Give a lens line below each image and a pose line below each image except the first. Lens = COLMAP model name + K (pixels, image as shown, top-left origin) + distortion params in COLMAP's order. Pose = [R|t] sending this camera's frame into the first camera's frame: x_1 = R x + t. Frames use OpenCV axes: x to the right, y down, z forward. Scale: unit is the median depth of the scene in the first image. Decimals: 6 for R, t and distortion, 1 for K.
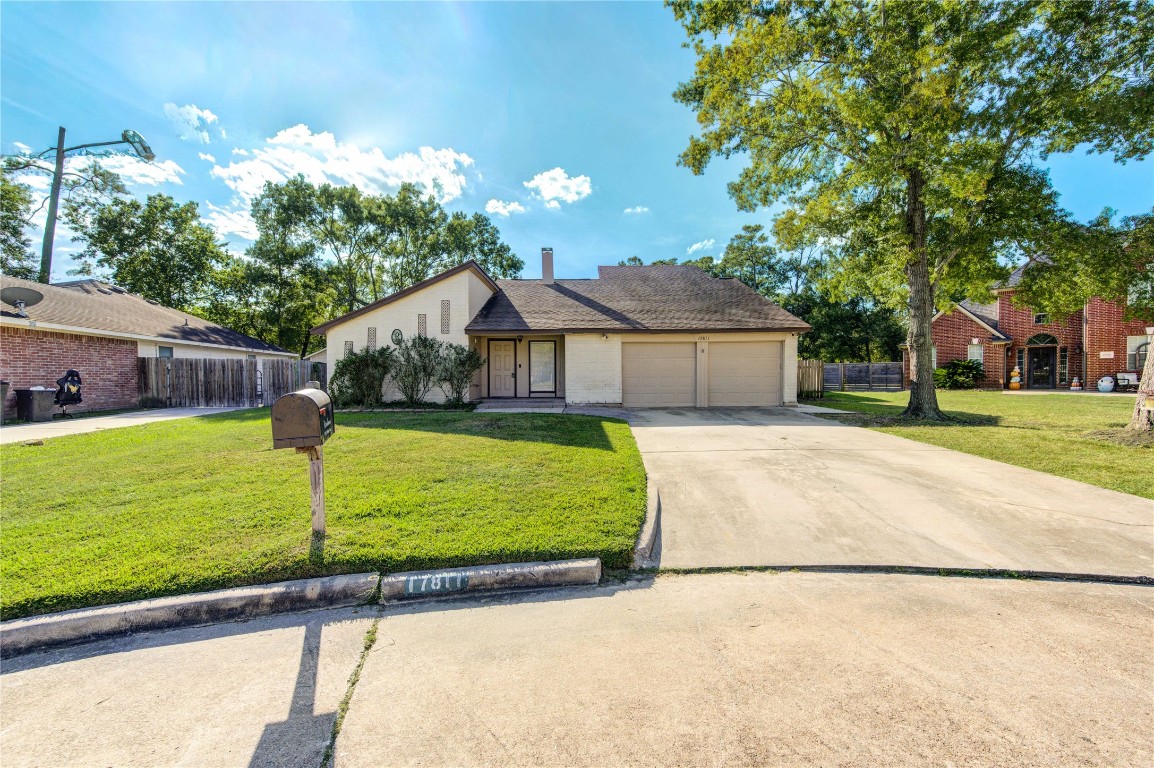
lens RADIAL K [[459.8, 0, 579.2], [0, 459.8, 387.1], [0, 0, 1]] dist [0.000670, -0.000734]
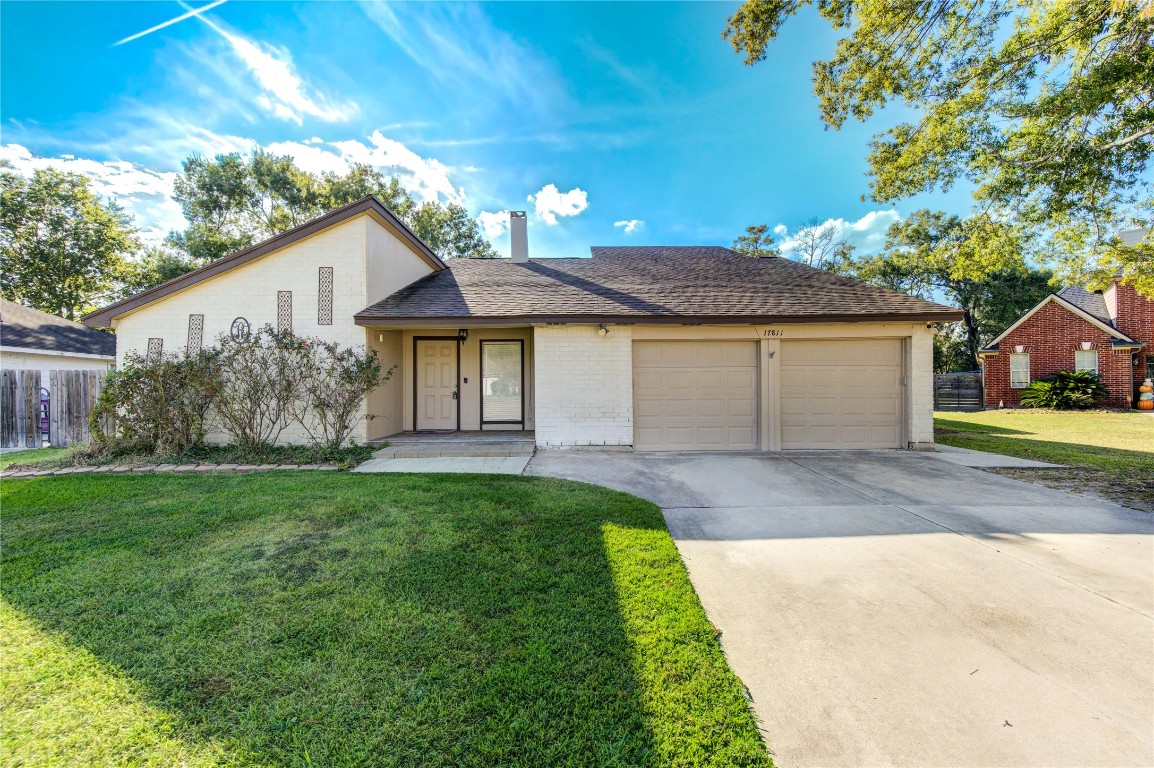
lens RADIAL K [[459.8, 0, 579.2], [0, 459.8, 387.1], [0, 0, 1]] dist [0.000670, -0.000734]
pose [[0.999878, -0.001912, 0.015517, 0.014927], [0.002310, 0.999668, -0.025671, -0.020635], [-0.015463, 0.025704, 0.999550, 0.376156]]
